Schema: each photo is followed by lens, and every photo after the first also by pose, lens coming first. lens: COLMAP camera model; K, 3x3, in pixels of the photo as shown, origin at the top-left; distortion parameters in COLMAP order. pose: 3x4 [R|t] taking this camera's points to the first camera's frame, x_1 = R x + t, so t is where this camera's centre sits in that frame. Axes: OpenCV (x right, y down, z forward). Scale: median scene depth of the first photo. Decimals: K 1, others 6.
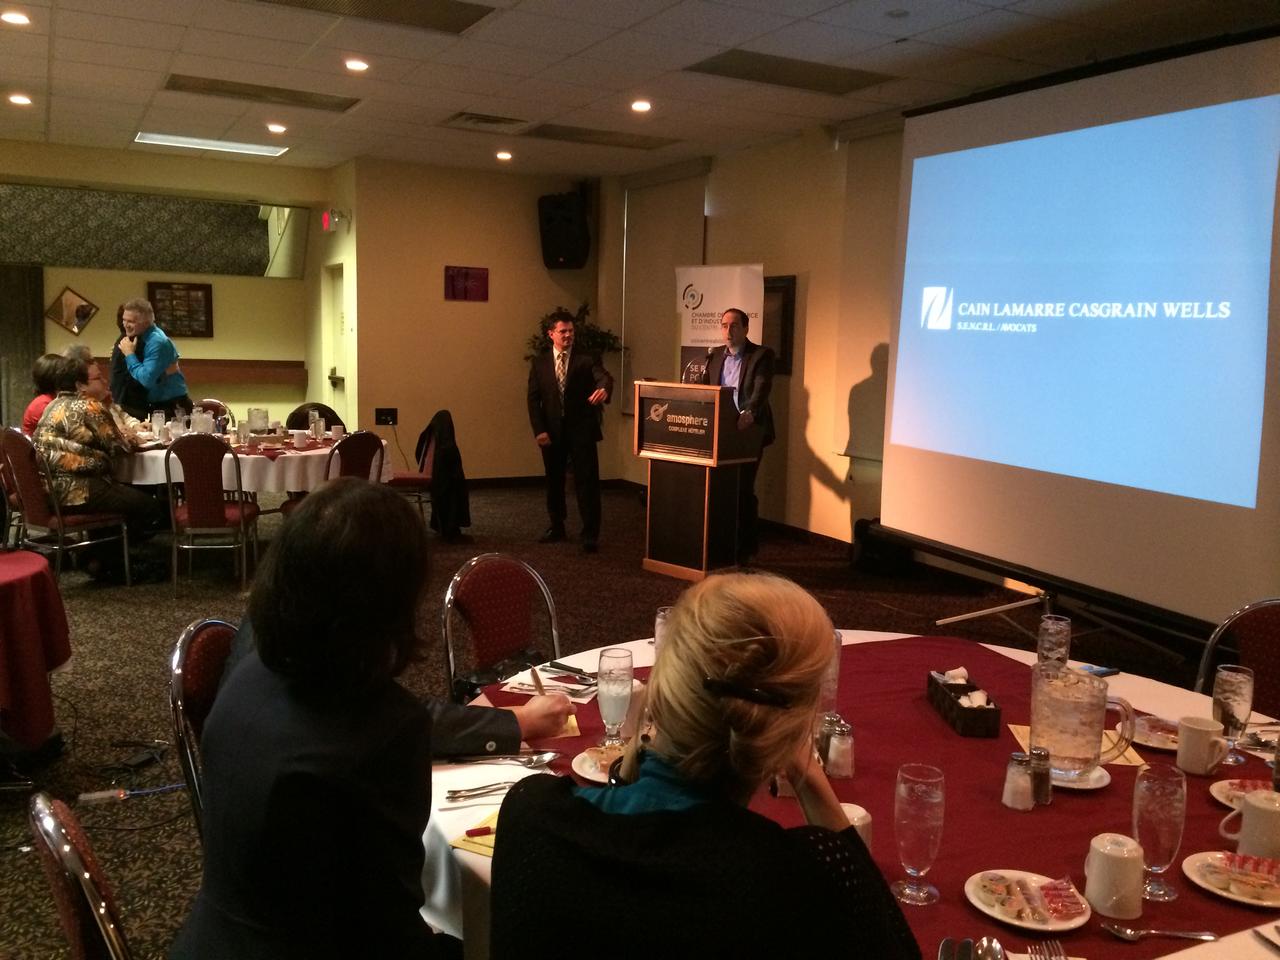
lens RADIAL K [[1112.0, 0, 639.1], [0, 1112.0, 478.2], [0, 0, 1]] dist [0.109393, -0.129672]
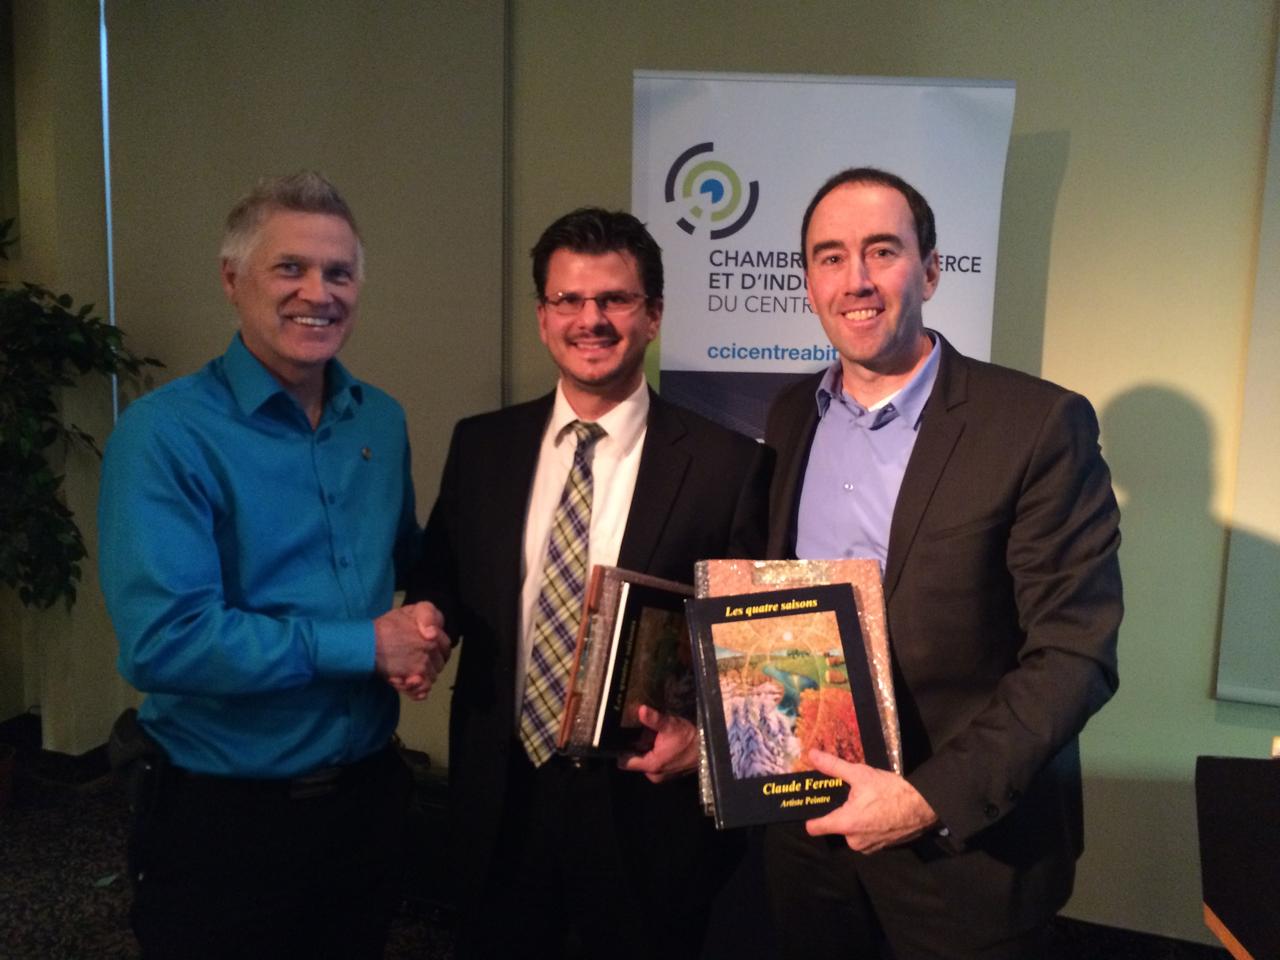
lens RADIAL K [[1092.4, 0, 641.2], [0, 1092.4, 479.5], [0, 0, 1]] dist [0.094335, -0.126510]
pose [[0.748234, -0.098349, 0.656105, -0.176807], [0.081768, 0.995082, 0.055911, -0.129759], [-0.658377, 0.011814, 0.752596, 0.966723]]
